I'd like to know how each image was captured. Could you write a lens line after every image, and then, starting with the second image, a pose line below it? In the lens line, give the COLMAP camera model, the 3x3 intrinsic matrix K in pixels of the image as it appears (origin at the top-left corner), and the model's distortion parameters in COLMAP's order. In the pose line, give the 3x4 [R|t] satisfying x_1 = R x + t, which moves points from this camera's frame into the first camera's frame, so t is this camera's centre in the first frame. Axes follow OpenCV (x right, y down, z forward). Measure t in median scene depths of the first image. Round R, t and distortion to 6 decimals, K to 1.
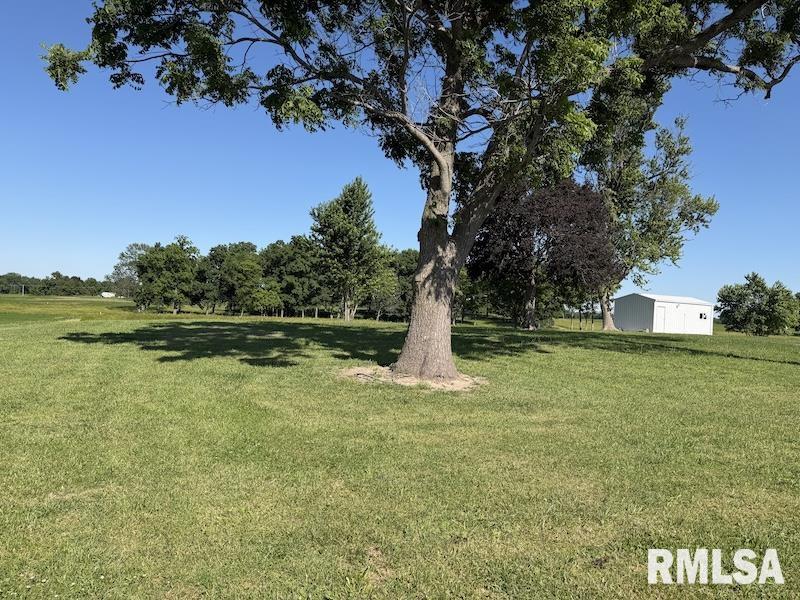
lens RADIAL K [[545.9, 0, 396.5], [0, 545.9, 297.1], [0, 0, 1]] dist [-0.000313, -0.008414]
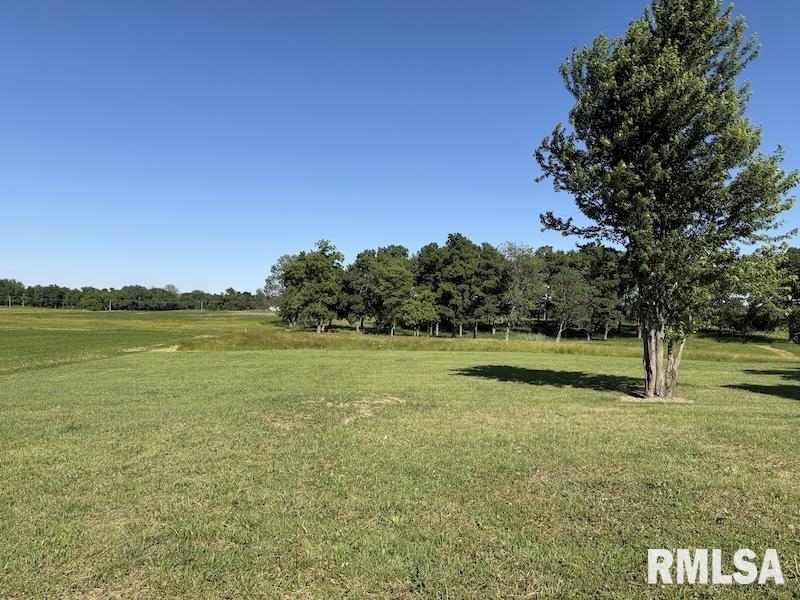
lens RADIAL K [[545.9, 0, 396.5], [0, 545.9, 297.1], [0, 0, 1]] dist [-0.000313, -0.008414]
pose [[0.959576, -0.024333, -0.280396, -0.034828], [0.019468, 0.999608, -0.020126, -0.002112], [0.280776, 0.013854, 0.959673, 0.176410]]
